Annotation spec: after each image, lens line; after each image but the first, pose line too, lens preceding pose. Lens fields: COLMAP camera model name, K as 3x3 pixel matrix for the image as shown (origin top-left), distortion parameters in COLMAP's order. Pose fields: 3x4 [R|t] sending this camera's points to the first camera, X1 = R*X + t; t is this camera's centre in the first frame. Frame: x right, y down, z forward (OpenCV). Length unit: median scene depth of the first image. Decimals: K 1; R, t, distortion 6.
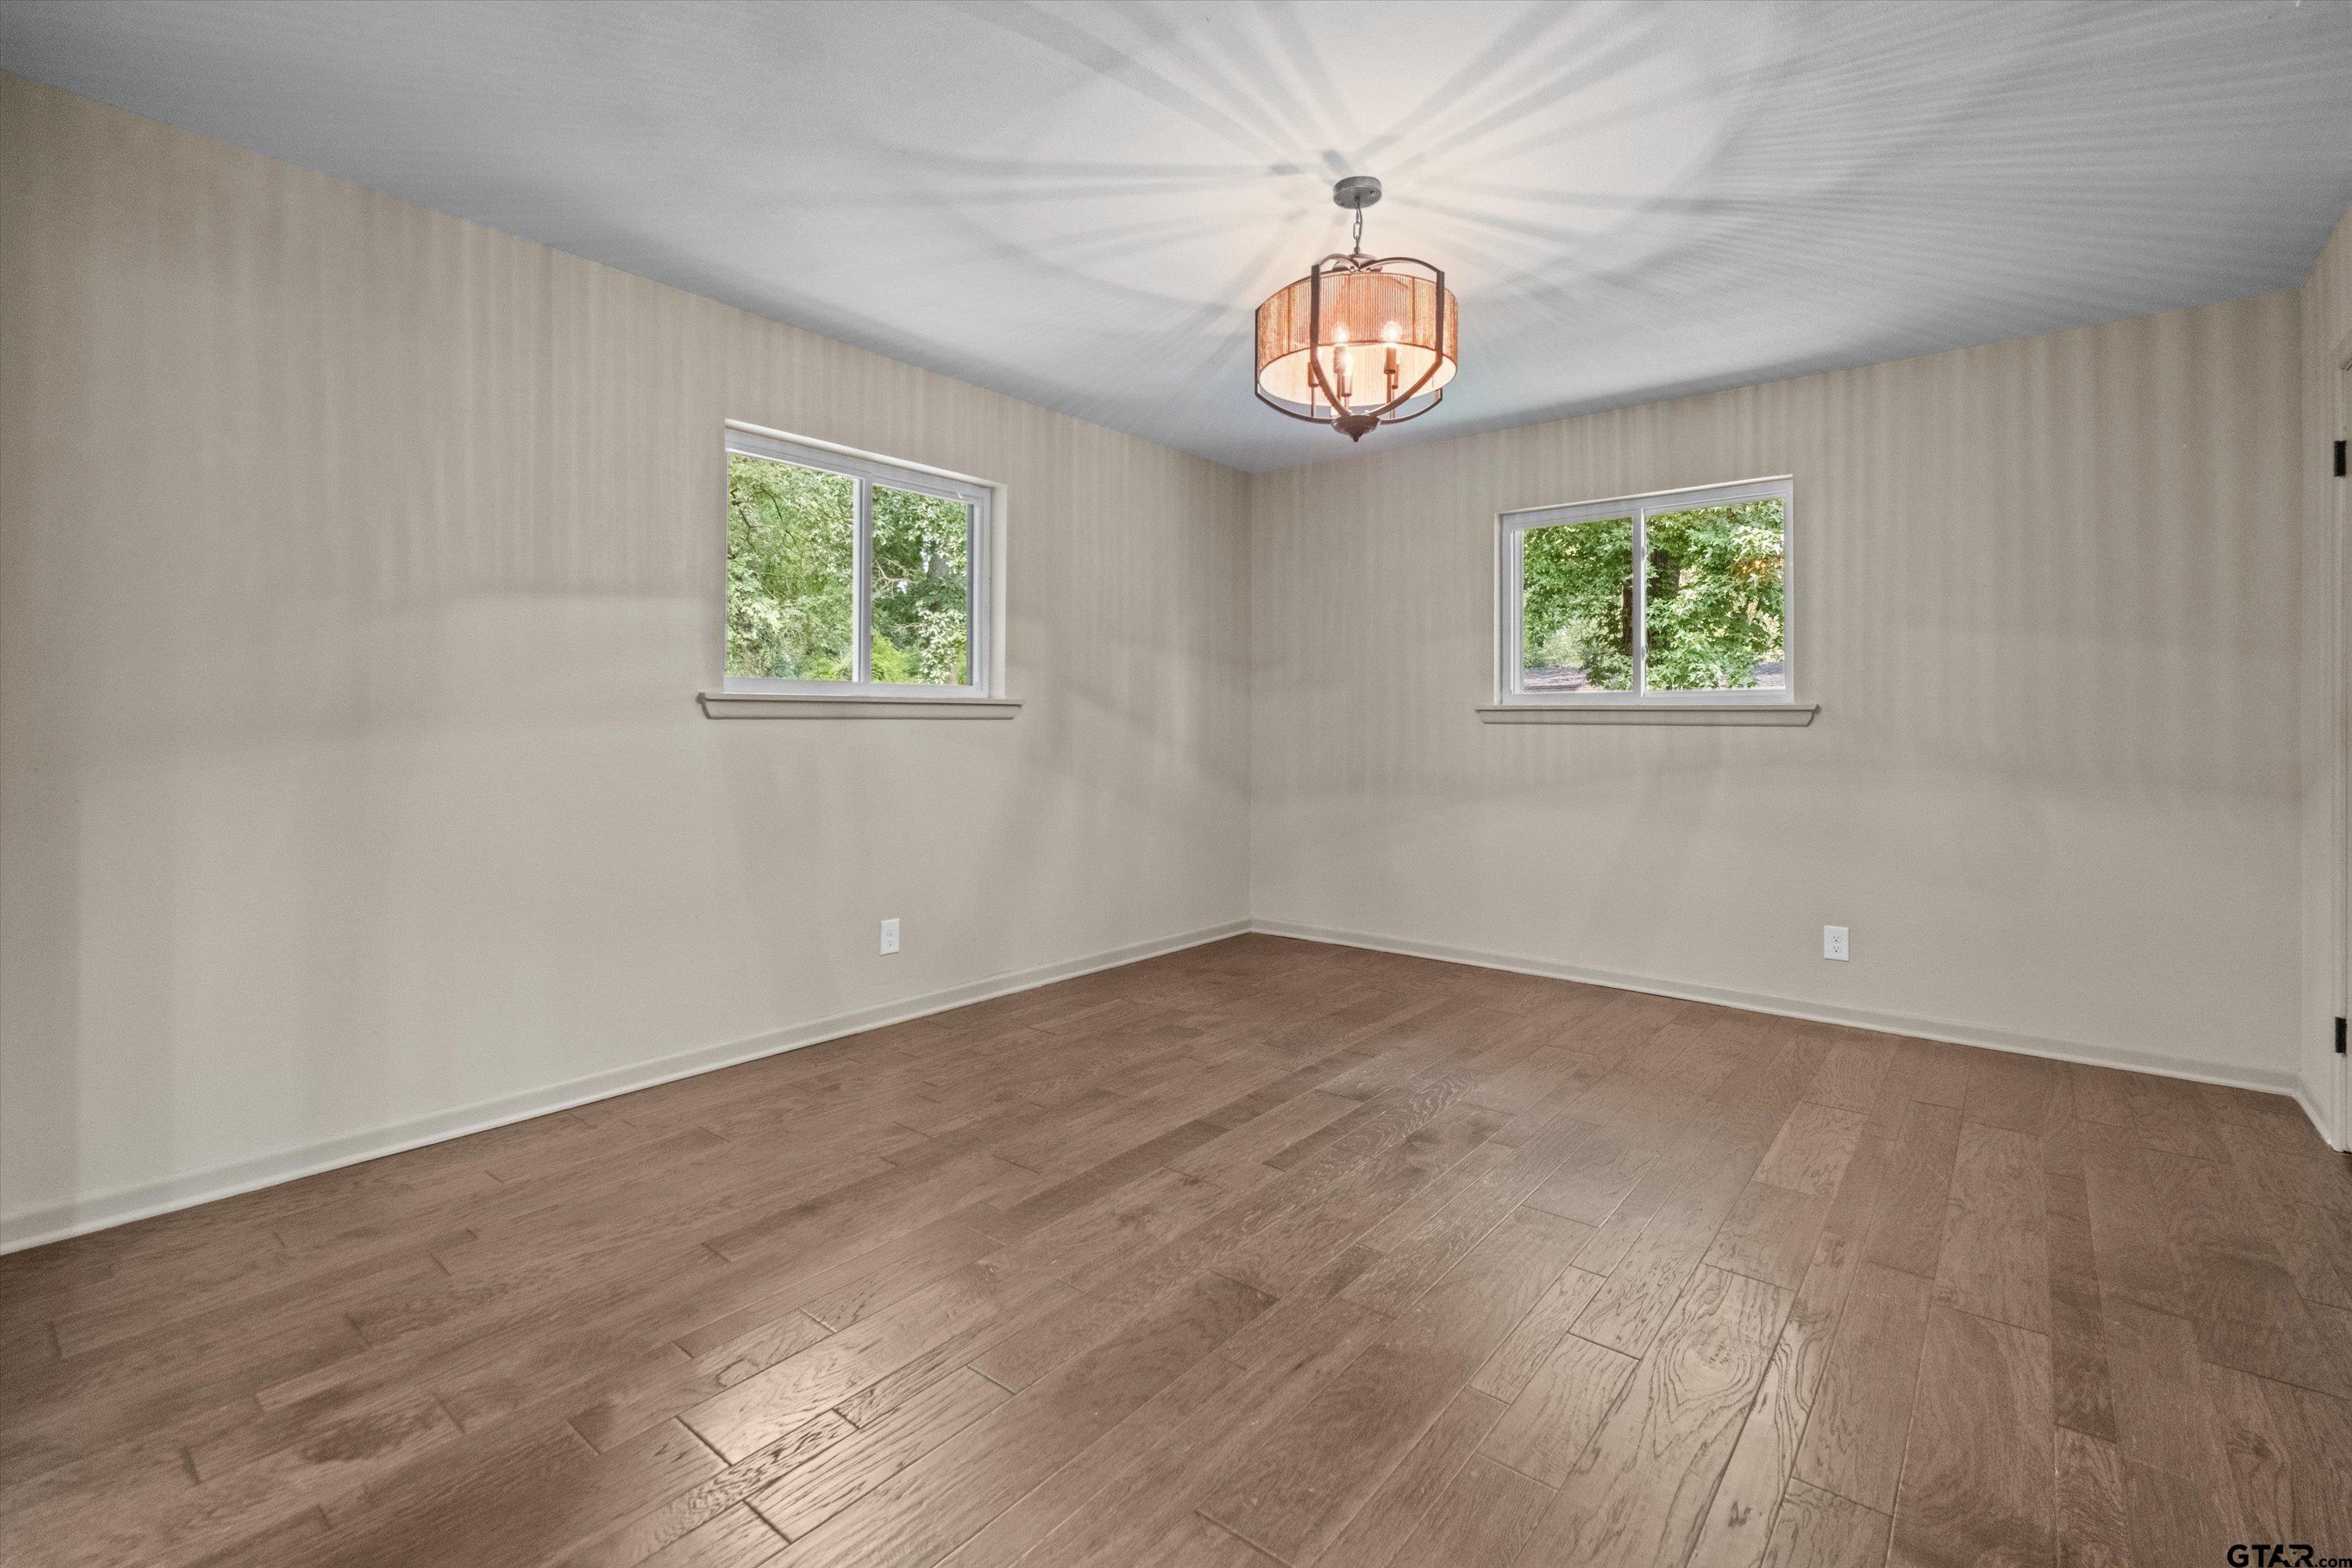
lens RADIAL K [[1033.3, 0, 1184.5], [0, 1033.3, 749.4], [0, 0, 1]] dist [0.002576, -0.007957]
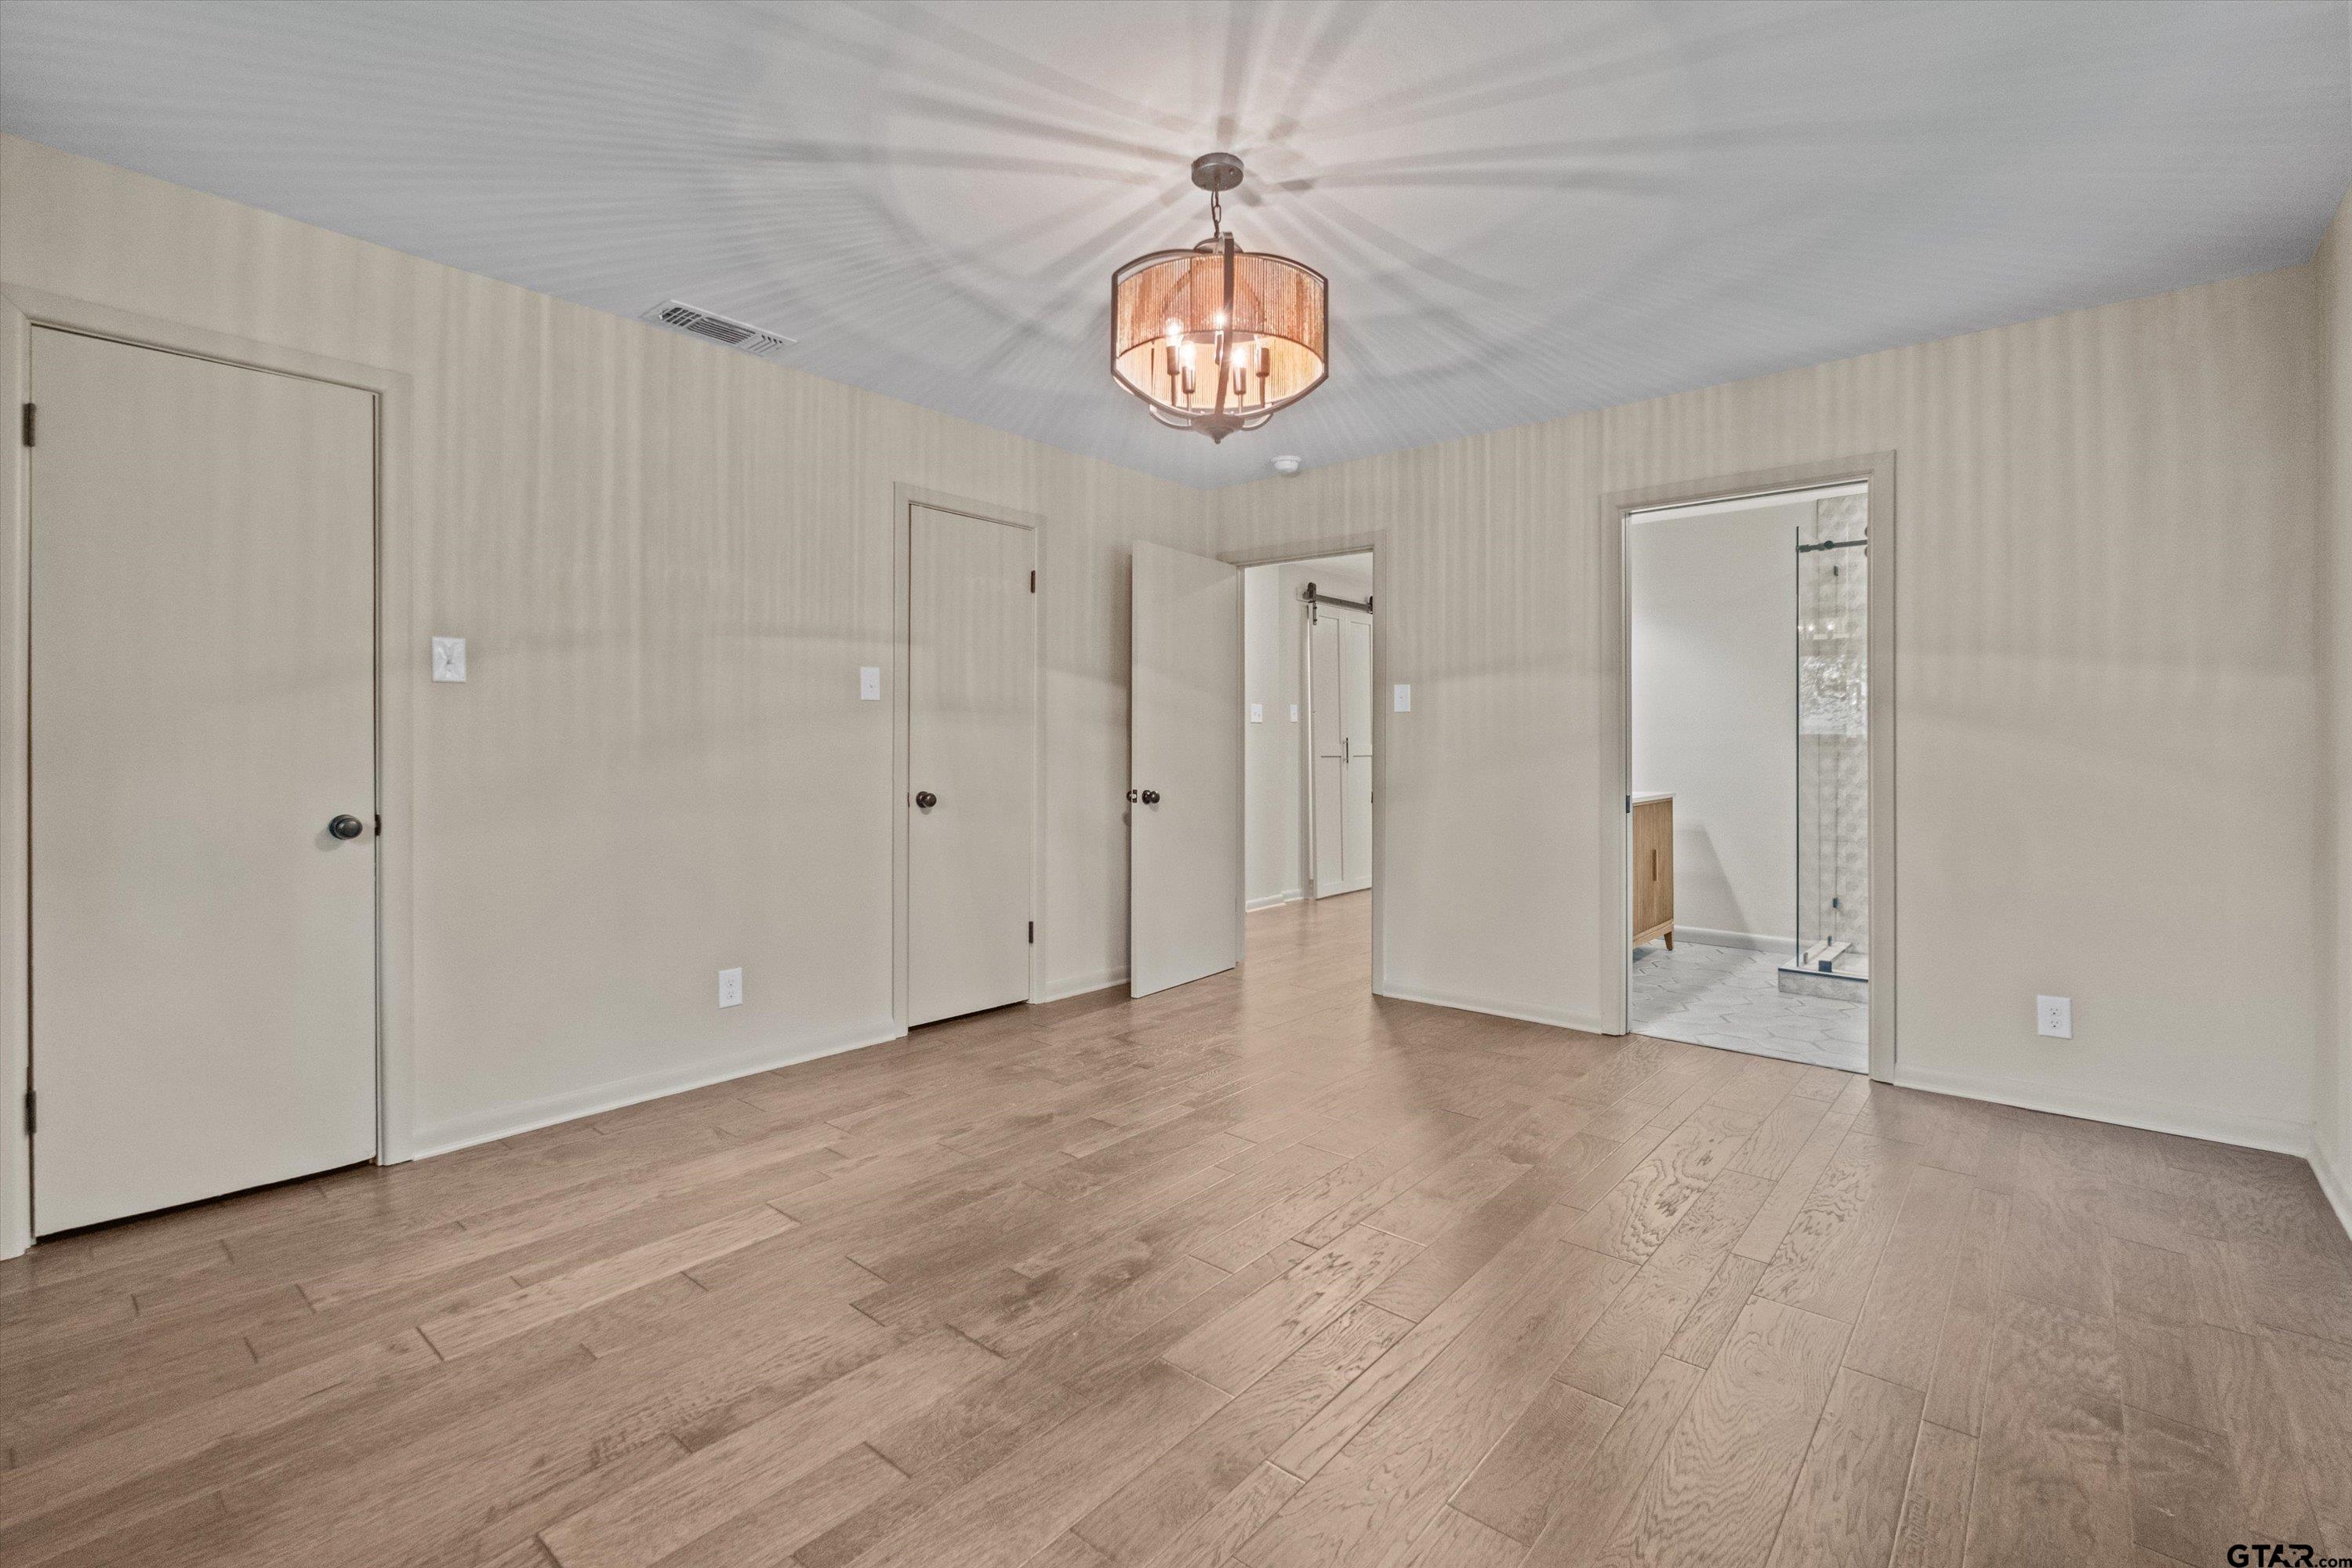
lens RADIAL K [[1033.3, 0, 1184.5], [0, 1033.3, 749.4], [0, 0, 1]] dist [0.002576, -0.007957]
pose [[-0.999685, -0.004014, 0.024756, 0.174074], [-0.003317, 0.999600, 0.028098, -0.051754], [-0.024859, 0.028007, -0.999299, 1.958141]]
